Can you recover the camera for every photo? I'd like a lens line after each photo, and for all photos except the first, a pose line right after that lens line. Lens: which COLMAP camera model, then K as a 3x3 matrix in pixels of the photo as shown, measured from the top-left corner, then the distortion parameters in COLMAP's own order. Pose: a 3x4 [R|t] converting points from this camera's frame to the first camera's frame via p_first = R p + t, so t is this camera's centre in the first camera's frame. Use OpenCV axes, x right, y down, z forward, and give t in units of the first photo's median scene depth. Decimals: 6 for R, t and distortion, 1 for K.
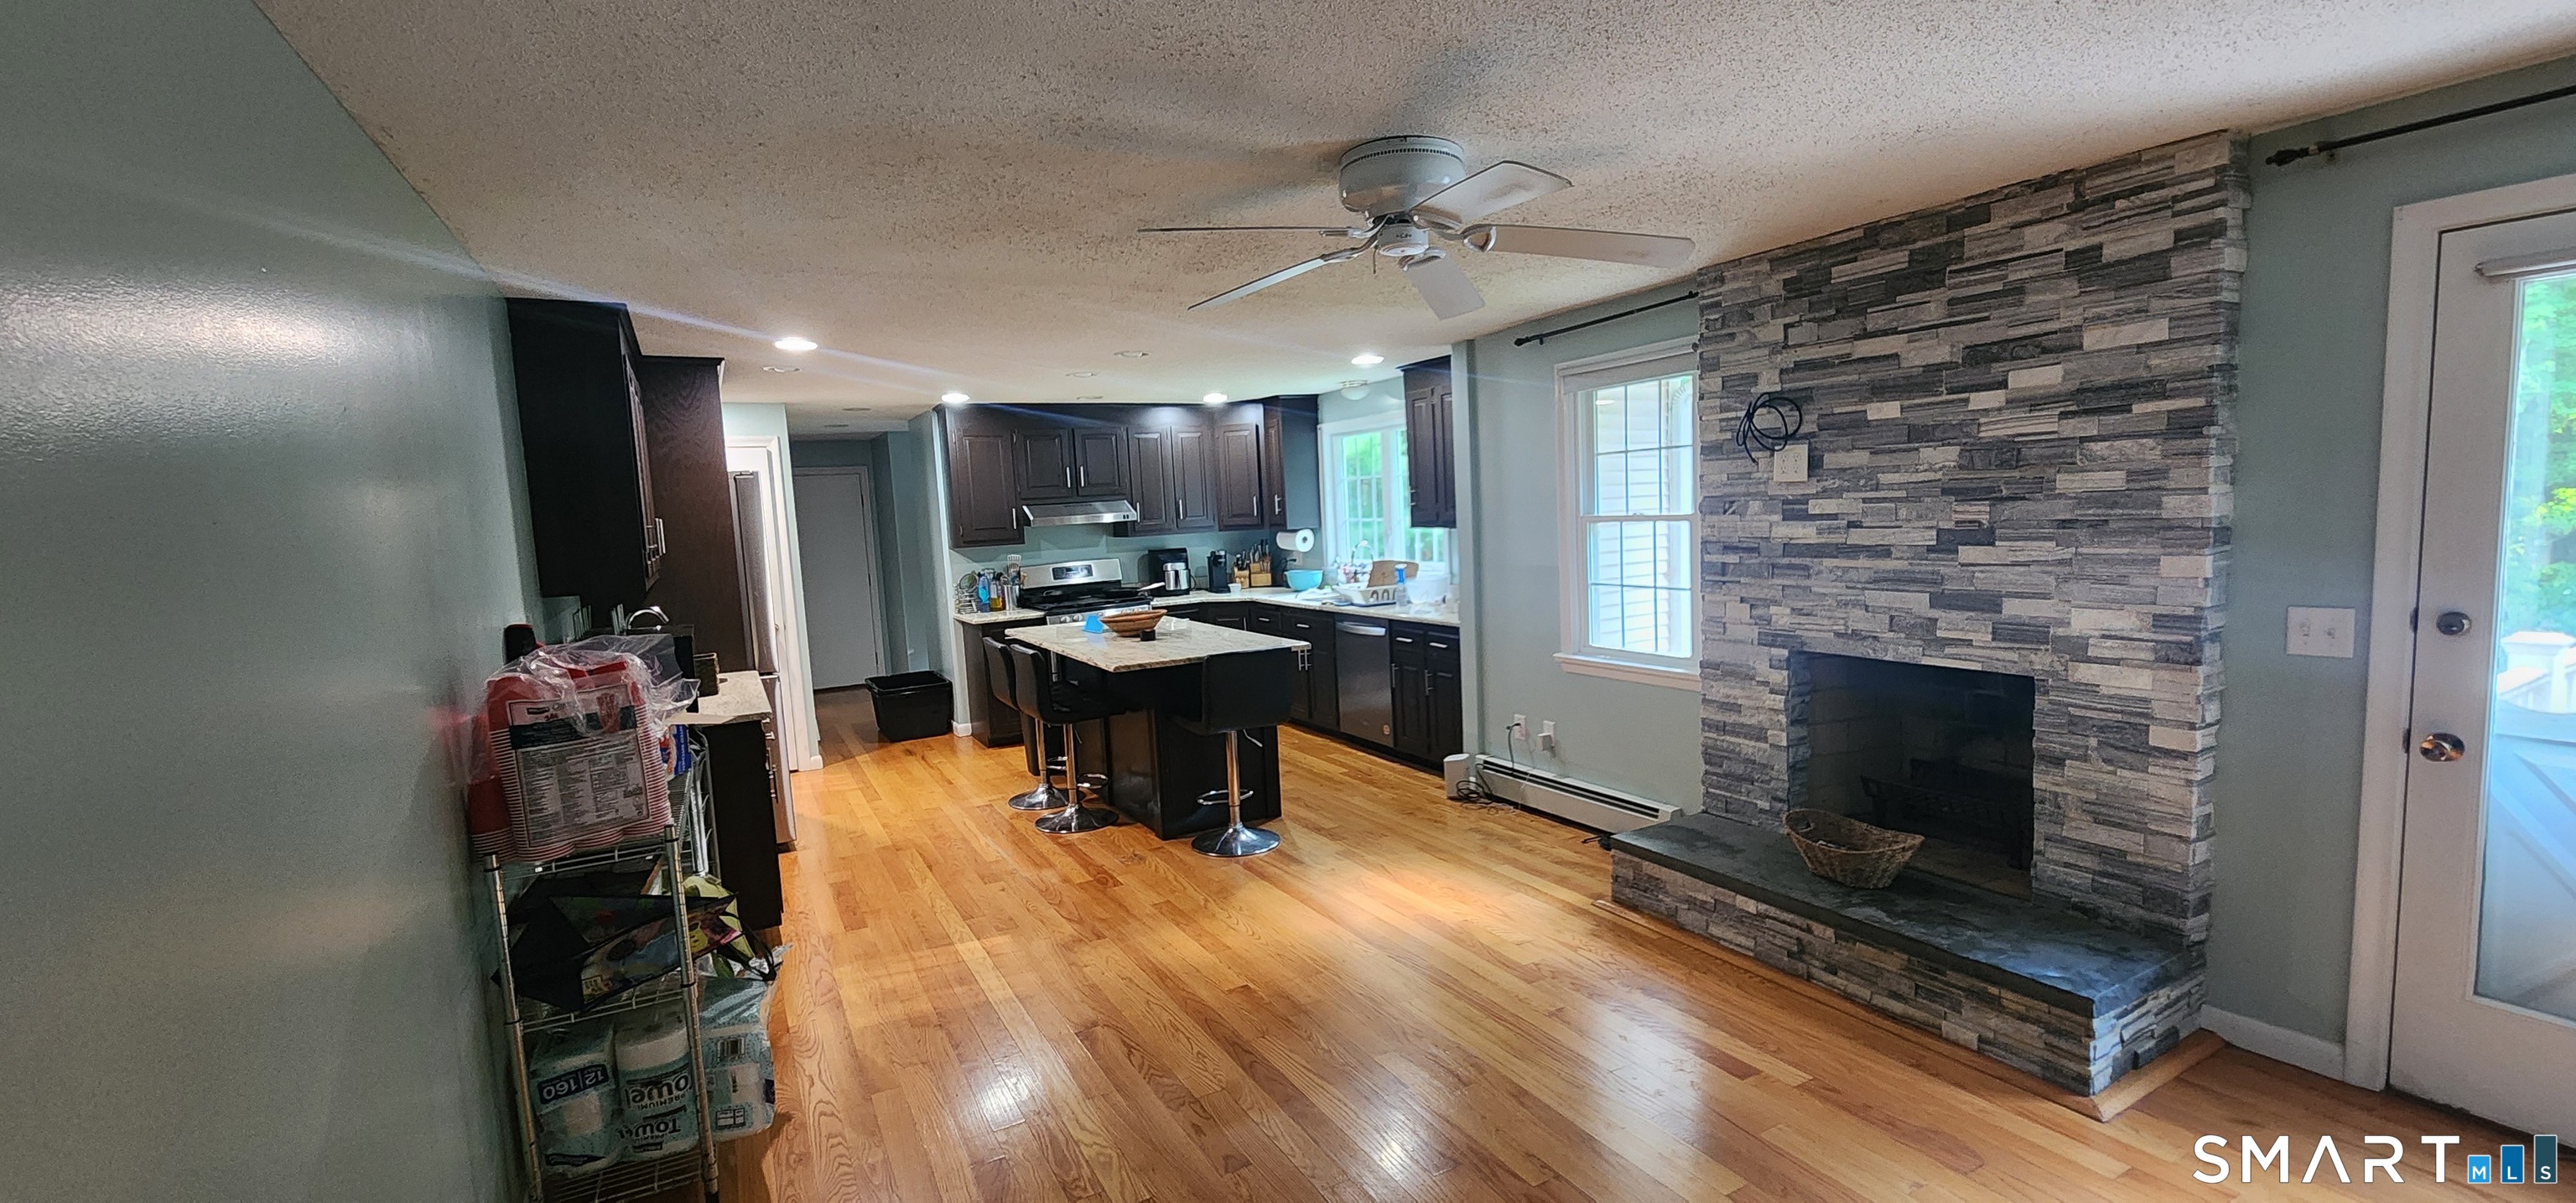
lens RADIAL K [[1061.1, 0, 1278.0], [0, 1061.1, 613.3], [0, 0, 1]] dist [-0.005571, 0.000279]
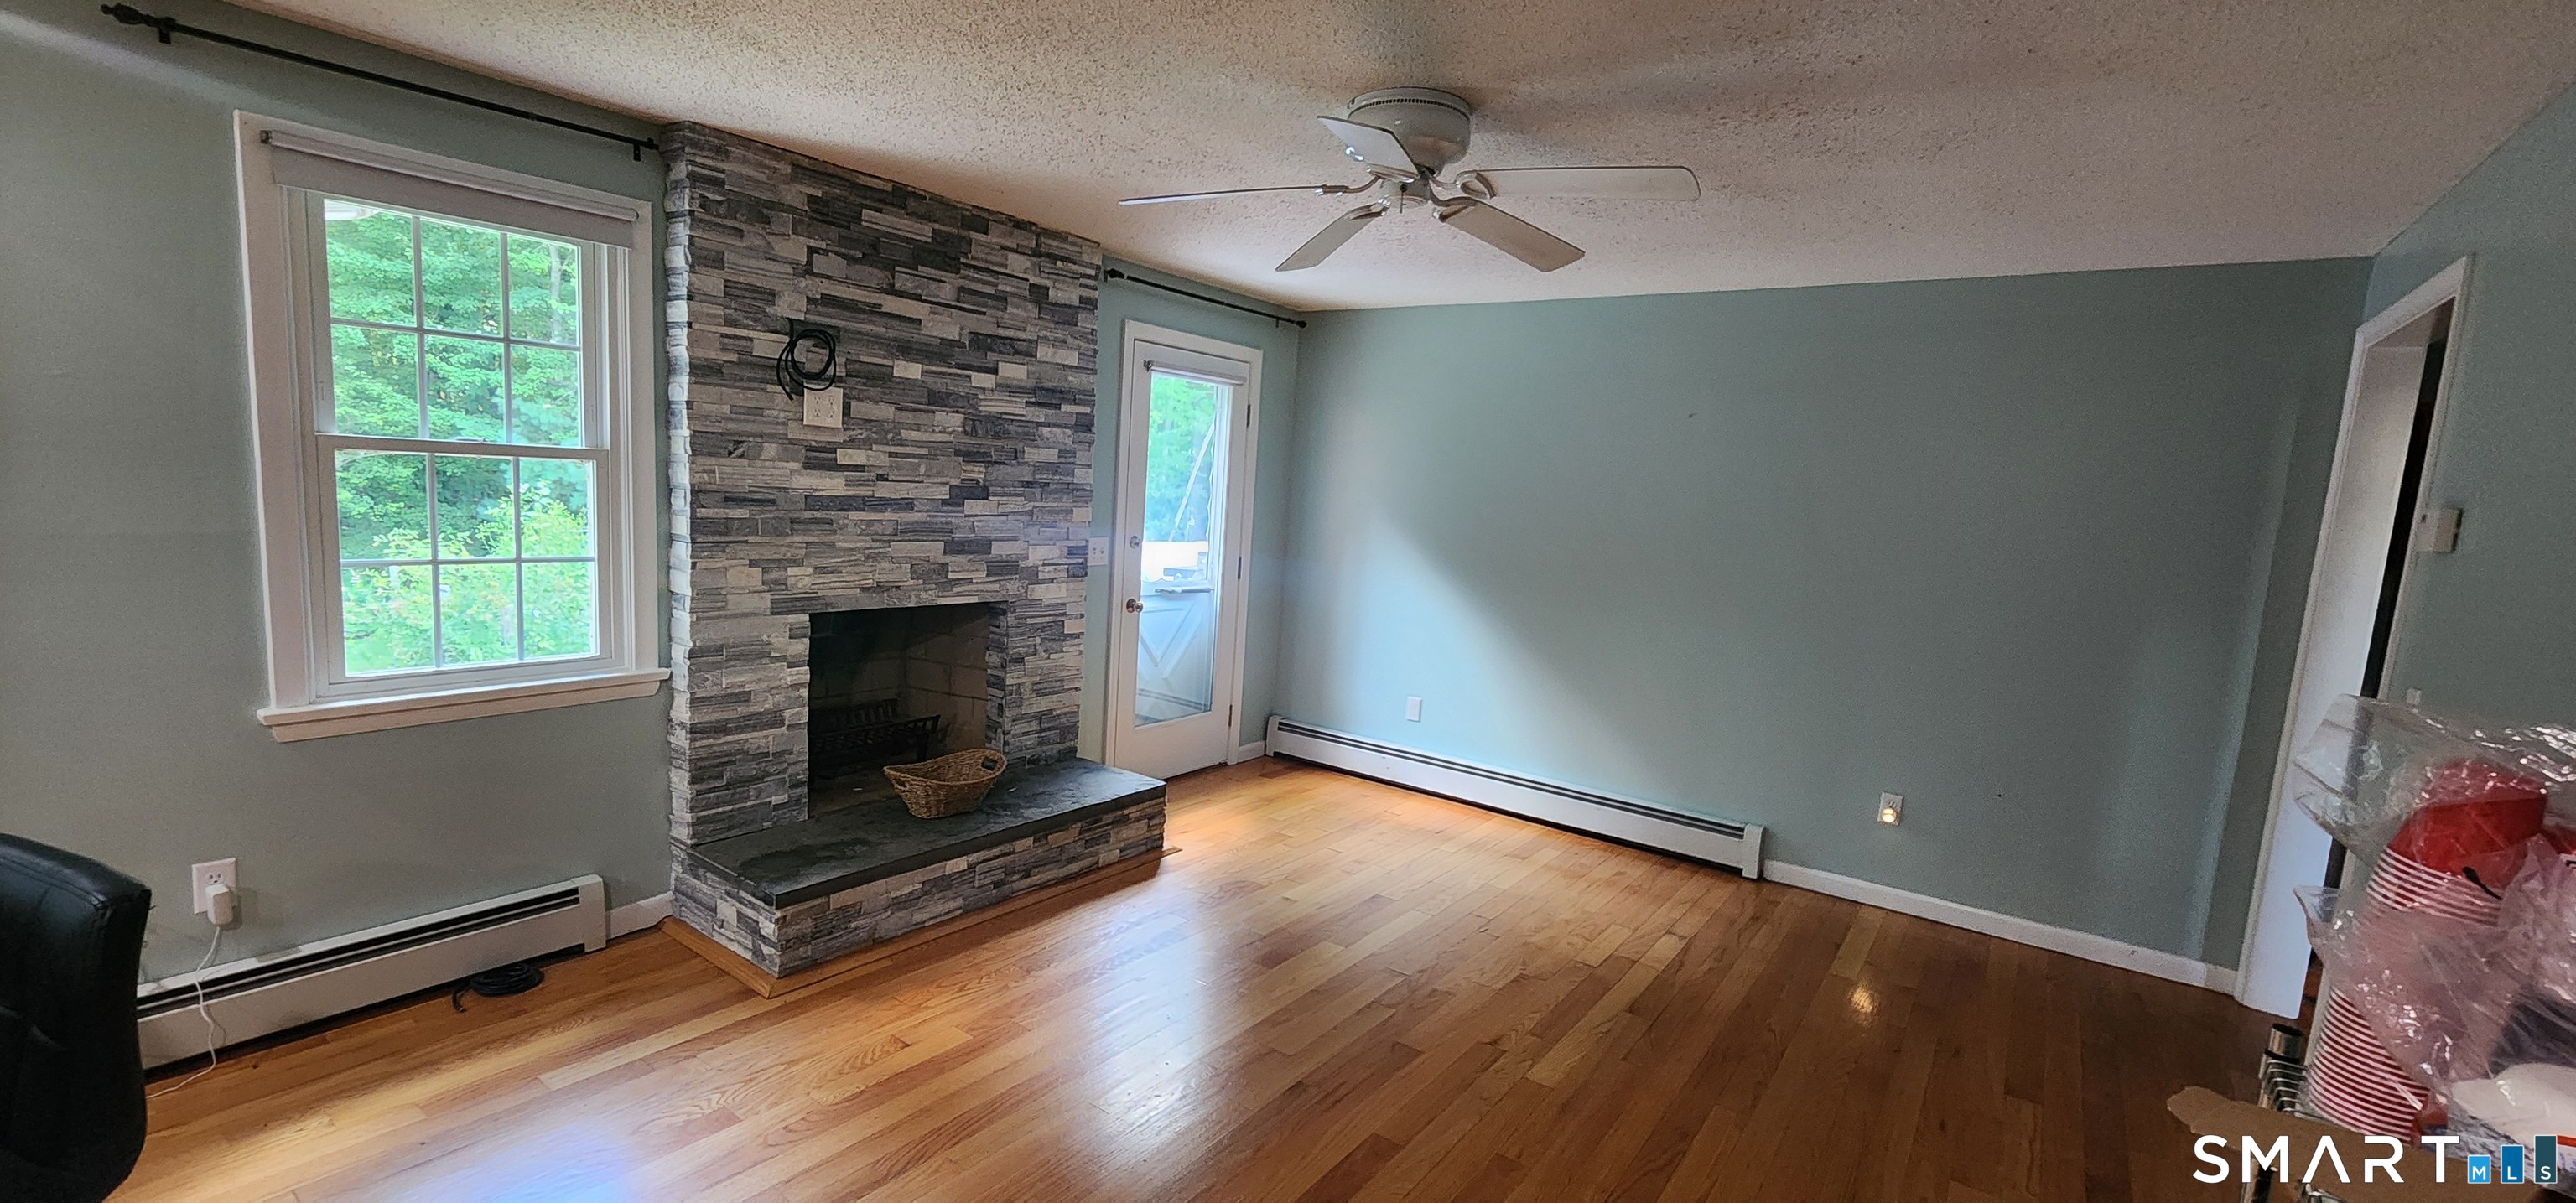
lens RADIAL K [[1061.1, 0, 1278.0], [0, 1061.1, 613.3], [0, 0, 1]] dist [-0.005571, 0.000279]
pose [[-0.435026, -0.087533, 0.896153, -0.488970], [0.053411, 0.991002, 0.122725, -0.054311], [-0.898832, 0.101253, -0.426437, 1.009750]]
